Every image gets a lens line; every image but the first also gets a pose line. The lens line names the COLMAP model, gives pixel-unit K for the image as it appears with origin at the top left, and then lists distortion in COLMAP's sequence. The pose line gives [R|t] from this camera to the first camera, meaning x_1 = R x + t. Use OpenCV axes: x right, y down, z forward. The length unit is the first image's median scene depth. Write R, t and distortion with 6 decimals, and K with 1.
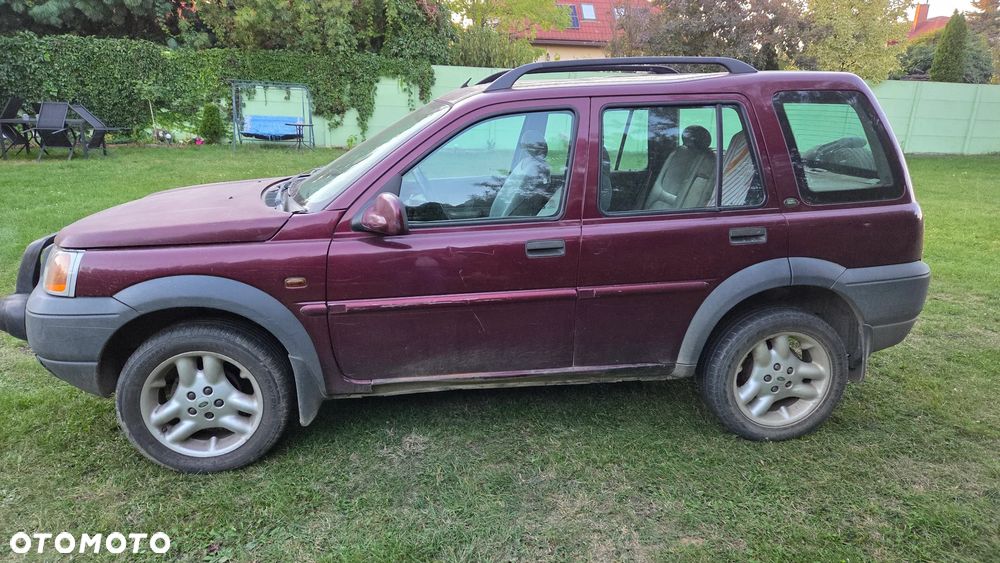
lens RADIAL K [[657.4, 0, 504.5], [0, 657.4, 283.4], [0, 0, 1]] dist [0.073845, -0.068364]
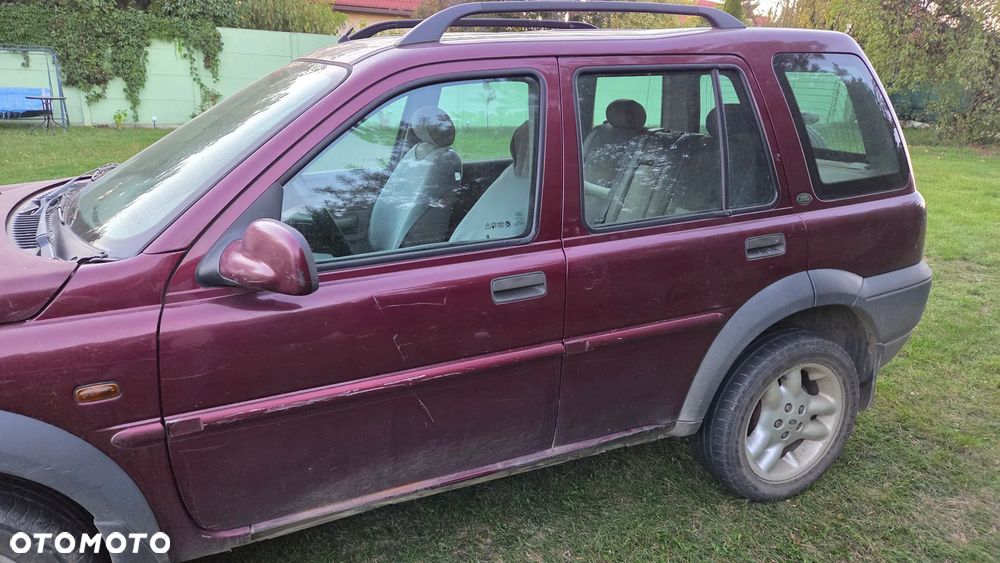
lens RADIAL K [[659.7, 0, 495.8], [0, 659.7, 283.8], [0, 0, 1]] dist [0.078530, -0.069287]
pose [[0.959966, -0.078390, 0.268925, -0.131594], [0.068562, 0.996597, 0.045763, -0.084673], [-0.271597, -0.025493, 0.962073, 0.351641]]
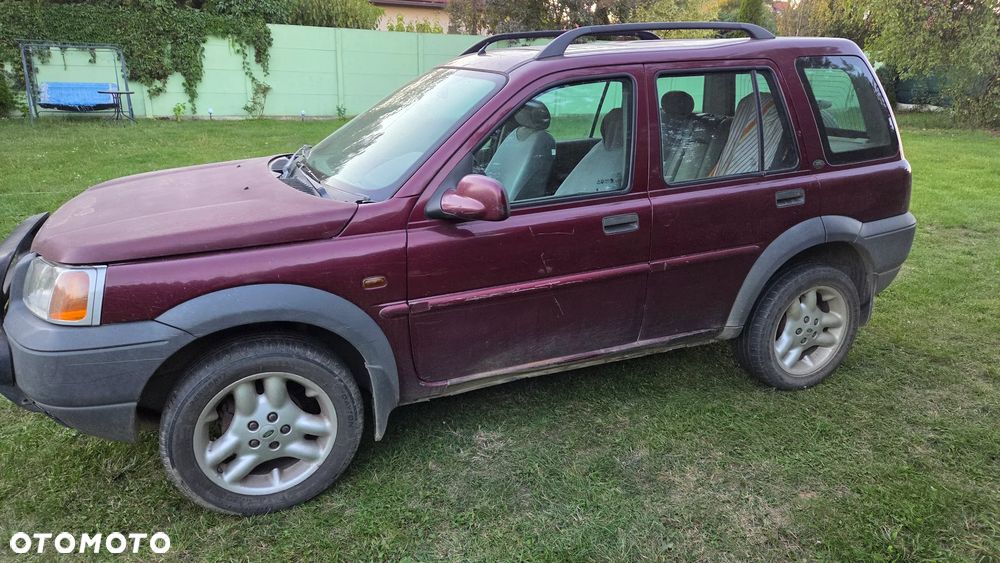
lens RADIAL K [[657.4, 0, 504.5], [0, 657.4, 283.4], [0, 0, 1]] dist [0.073845, -0.068364]
pose [[0.963227, -0.089408, 0.253376, -0.338181], [0.076169, 0.995190, 0.061609, -0.036964], [-0.257665, -0.040044, 0.965404, 0.101344]]
